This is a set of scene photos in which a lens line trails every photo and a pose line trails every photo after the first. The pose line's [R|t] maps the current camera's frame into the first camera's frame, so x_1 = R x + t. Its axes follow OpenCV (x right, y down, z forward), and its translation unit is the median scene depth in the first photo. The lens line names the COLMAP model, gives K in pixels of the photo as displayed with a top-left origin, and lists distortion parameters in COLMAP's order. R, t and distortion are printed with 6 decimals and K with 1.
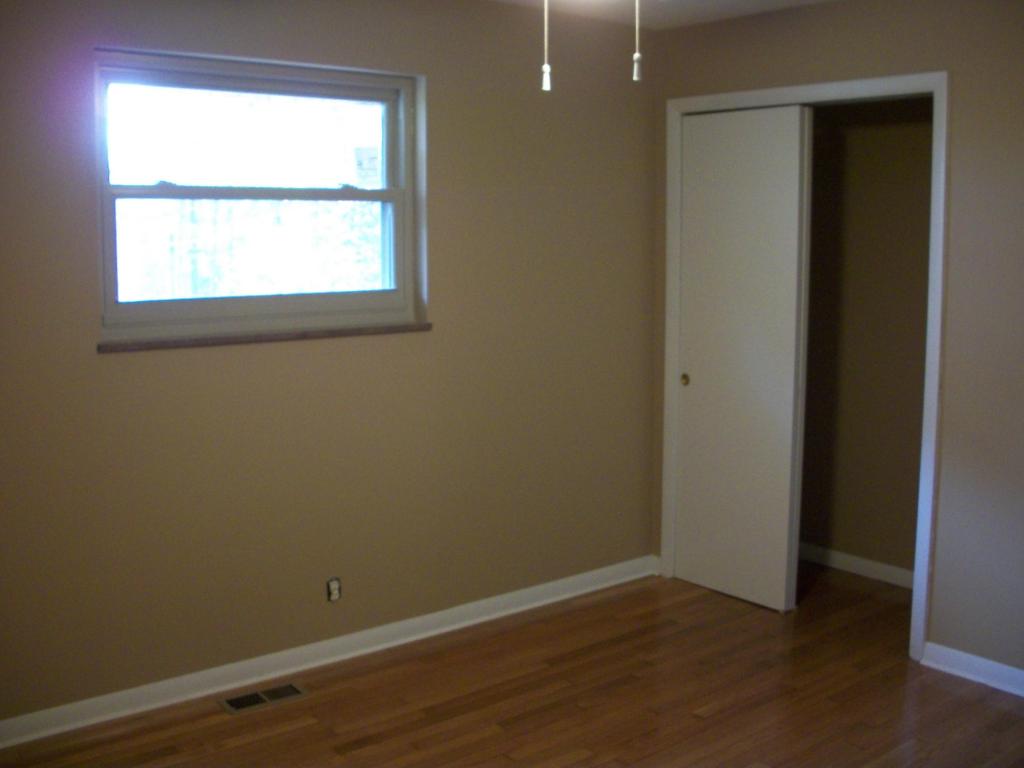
lens RADIAL K [[1087.1, 0, 512.0], [0, 1087.1, 384.0], [0, 0, 1]] dist [-0.007460, -0.003638]
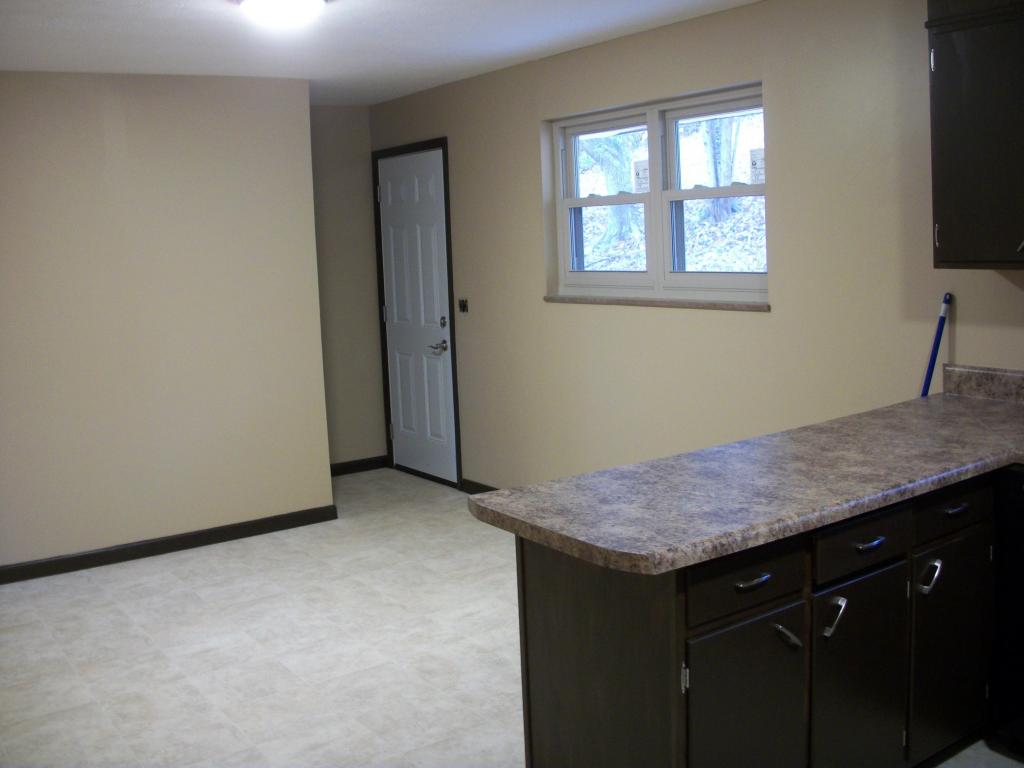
lens RADIAL K [[1049.1, 0, 512.0], [0, 1049.1, 384.0], [0, 0, 1]] dist [-0.309675, 0.007743]
pose [[-0.065341, 0.158522, -0.985191, 0.978544], [-0.078222, 0.983449, 0.163429, -0.128861], [0.994792, 0.087743, -0.051860, 0.824621]]
